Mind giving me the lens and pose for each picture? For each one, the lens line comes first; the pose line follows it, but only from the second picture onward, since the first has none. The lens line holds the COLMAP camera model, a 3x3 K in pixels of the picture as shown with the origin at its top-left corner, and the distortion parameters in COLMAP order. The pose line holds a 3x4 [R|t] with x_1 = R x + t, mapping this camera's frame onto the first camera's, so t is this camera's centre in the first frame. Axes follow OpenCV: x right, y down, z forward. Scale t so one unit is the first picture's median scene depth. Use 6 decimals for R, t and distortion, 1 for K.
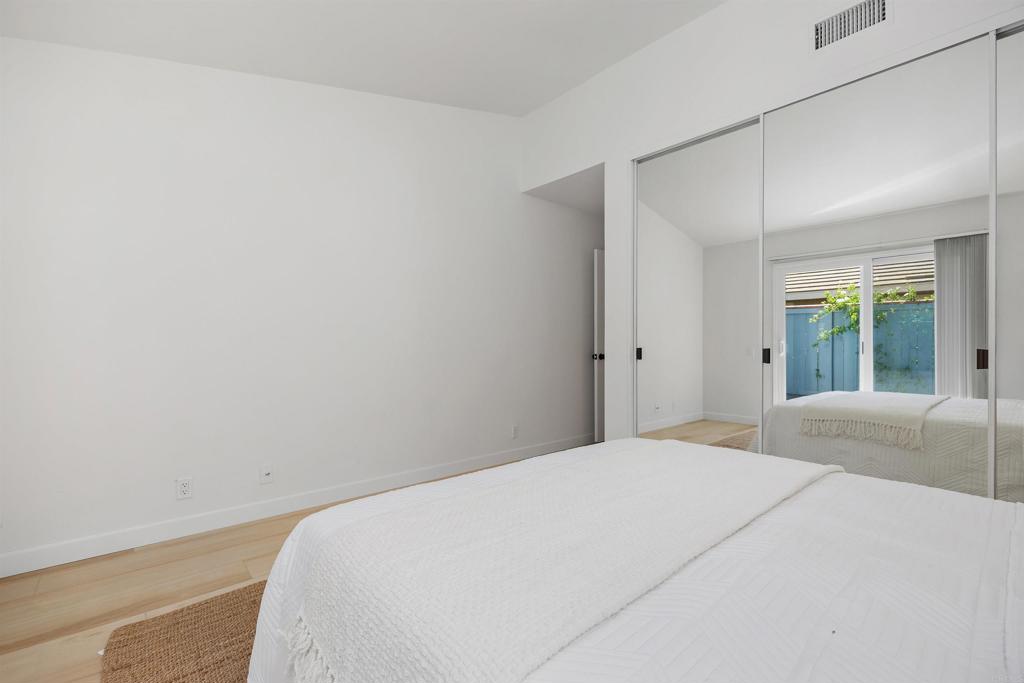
lens RADIAL K [[444.5, 0, 510.5], [0, 444.5, 339.9], [0, 0, 1]] dist [-0.000488, 0.000112]
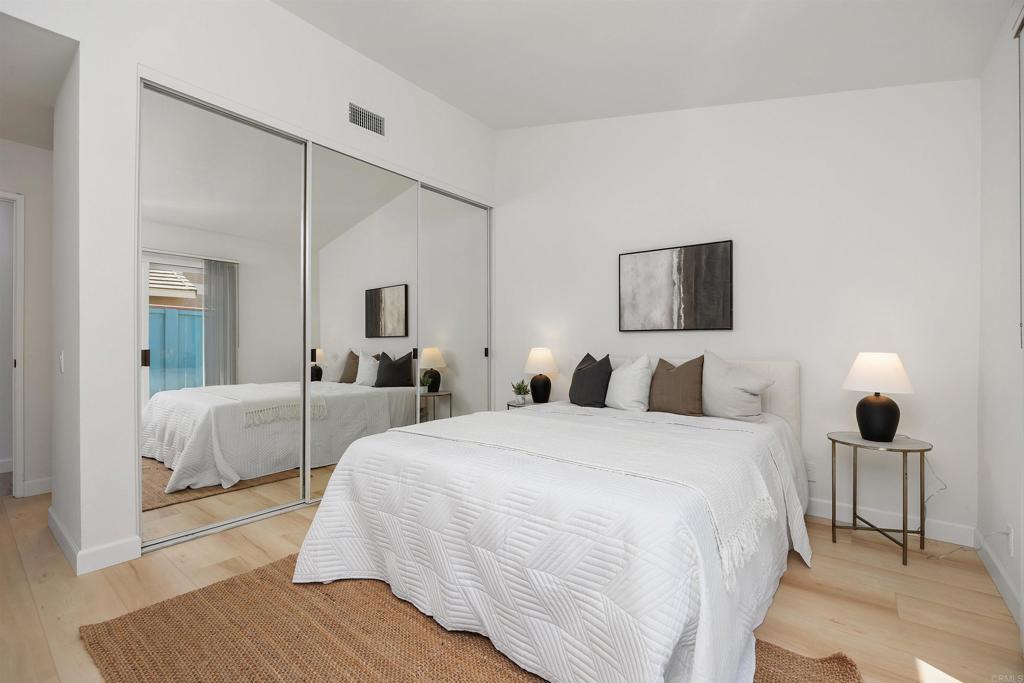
lens RADIAL K [[444.5, 0, 509.6], [0, 444.5, 344.9], [0, 0, 1]] dist [-0.000488, 0.000112]
pose [[-0.208058, -0.004230, 0.978107, -0.558593], [-0.010808, 0.999940, 0.002025, 0.002055], [-0.978057, -0.010150, -0.208091, 0.619101]]
